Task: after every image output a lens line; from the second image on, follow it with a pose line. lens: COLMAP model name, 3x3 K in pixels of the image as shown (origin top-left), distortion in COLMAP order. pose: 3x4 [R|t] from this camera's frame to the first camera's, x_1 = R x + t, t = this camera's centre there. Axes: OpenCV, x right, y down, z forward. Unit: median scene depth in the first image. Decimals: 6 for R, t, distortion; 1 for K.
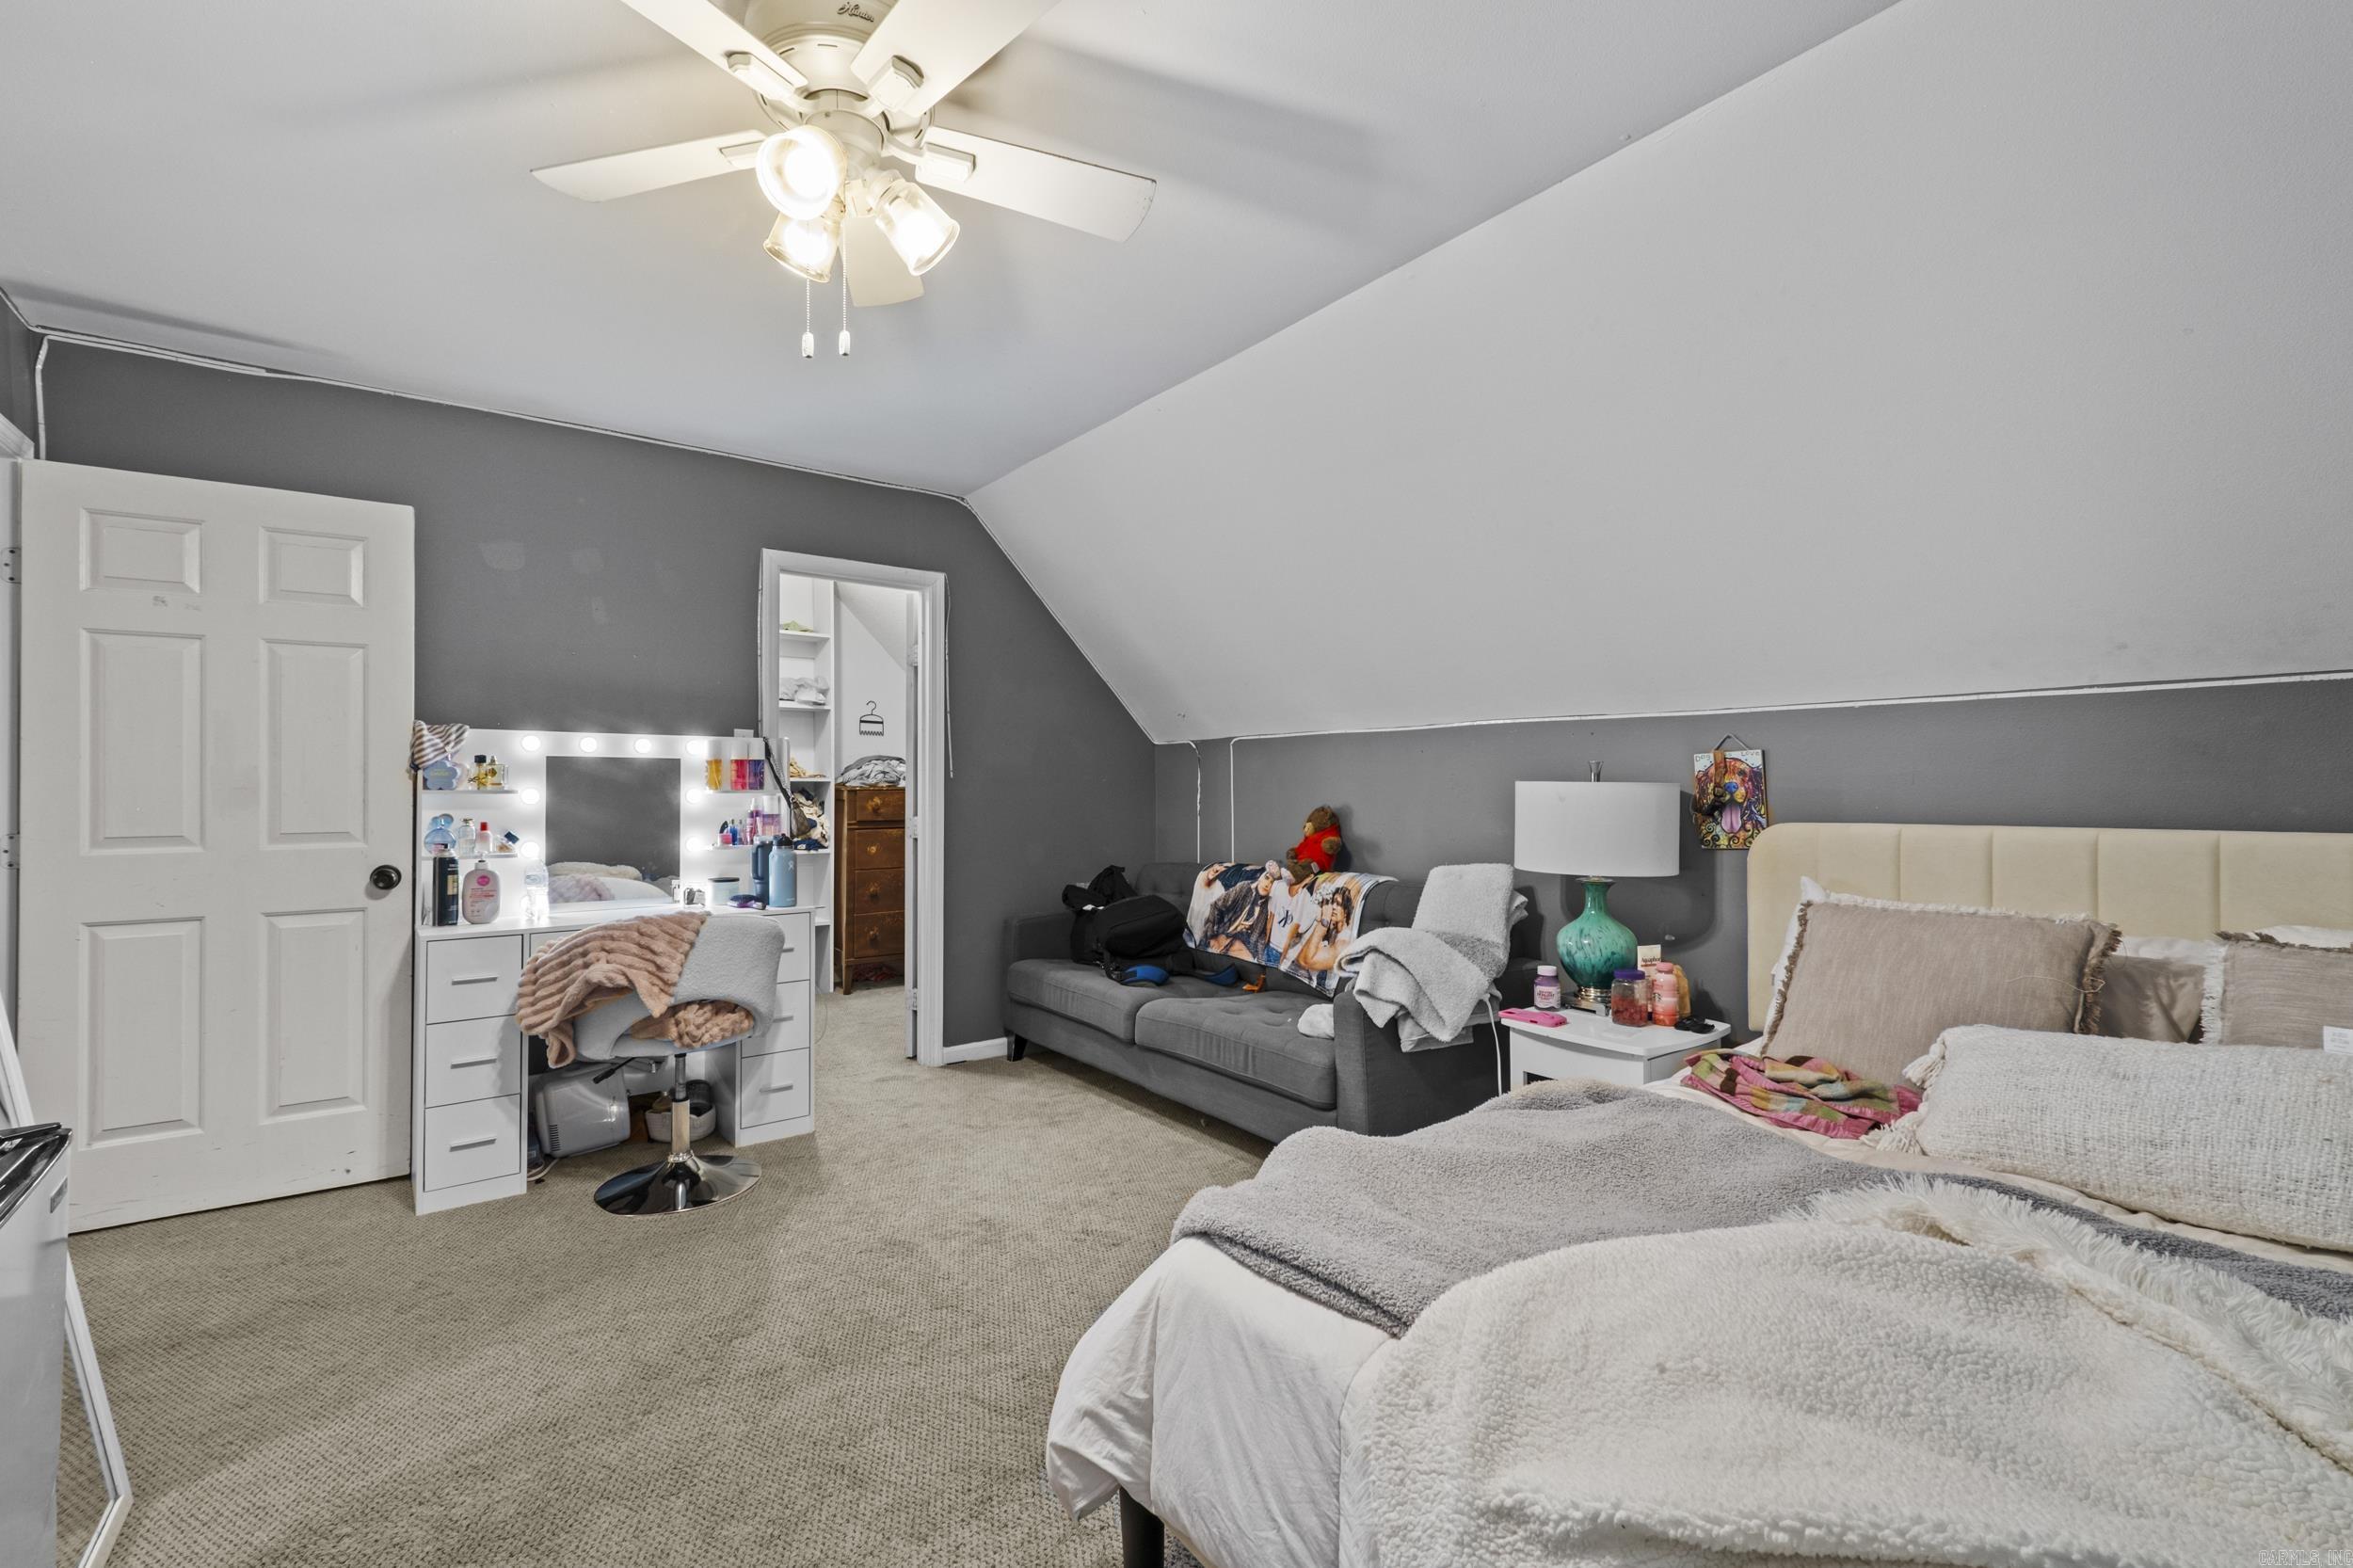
lens RADIAL K [[1028.4, 0, 1174.2], [0, 1028.4, 788.9], [0, 0, 1]] dist [0.014394, 0.000055]
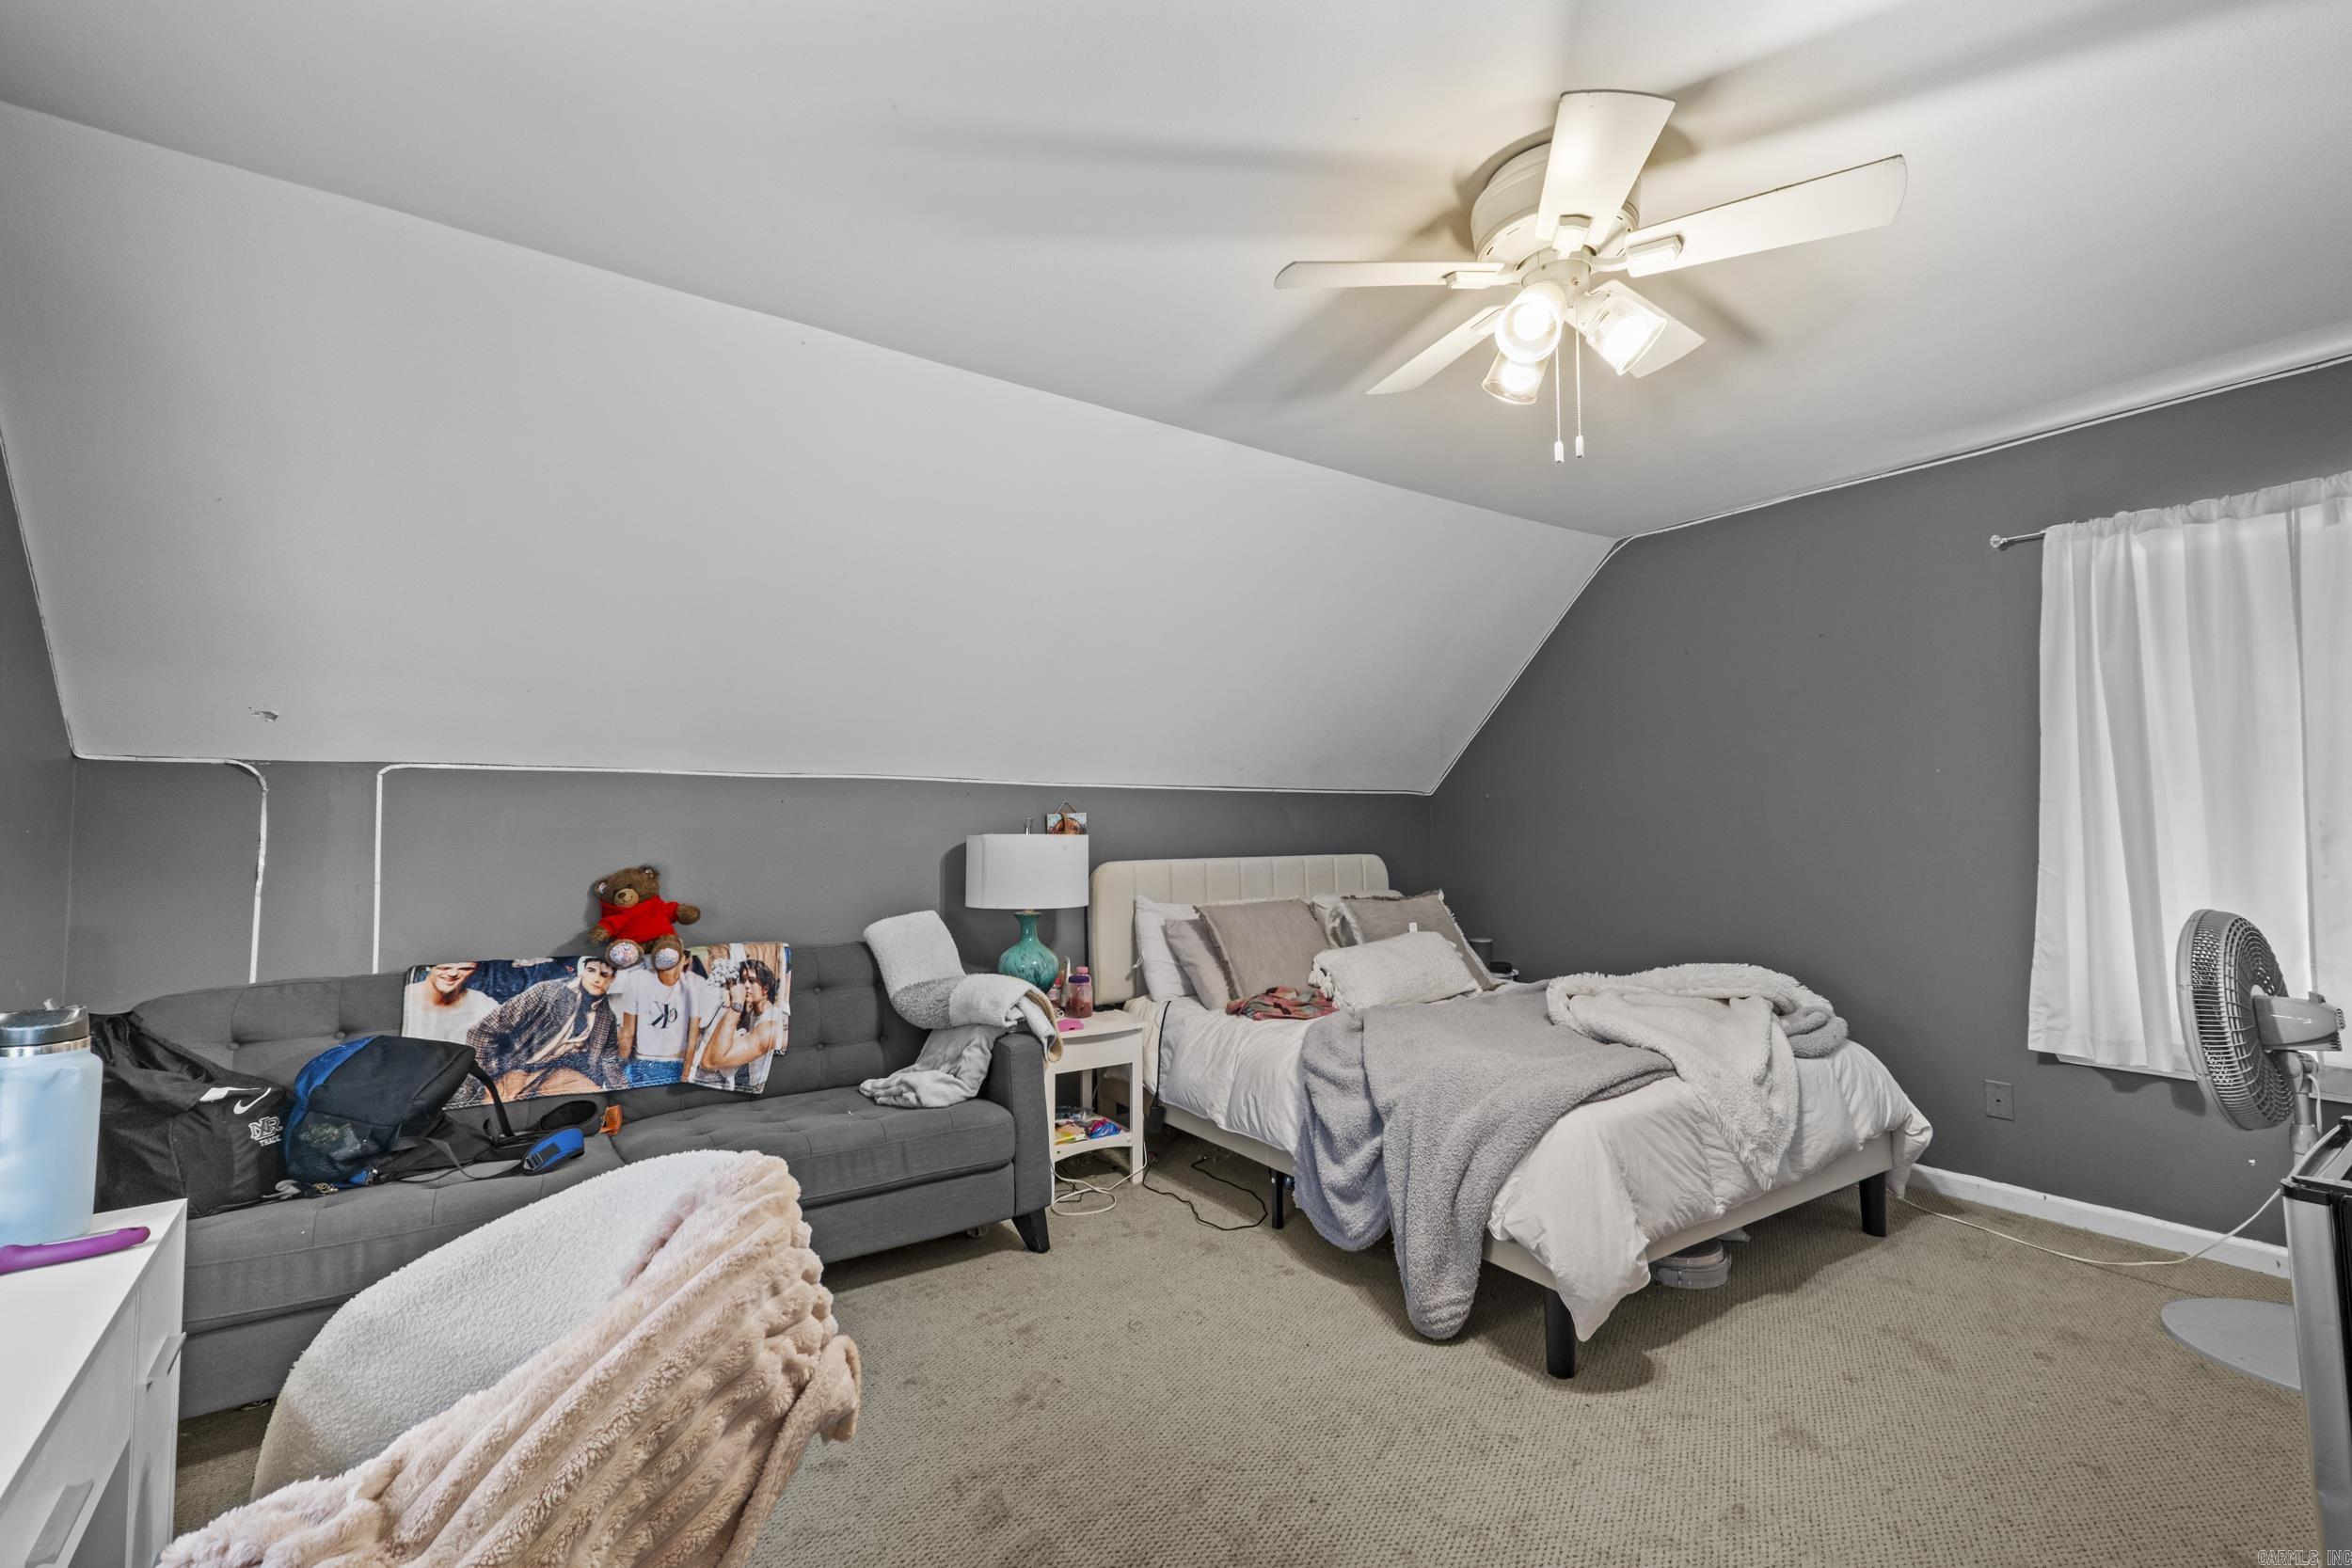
lens RADIAL K [[1027.9, 0, 1171.2], [0, 1027.9, 774.6], [0, 0, 1]] dist [0.014394, 0.000055]
pose [[0.019745, 0.050915, 0.998508, -0.671929], [-0.001257, 0.998703, -0.050900, -0.013502], [-0.999804, -0.000250, 0.019784, 0.631699]]
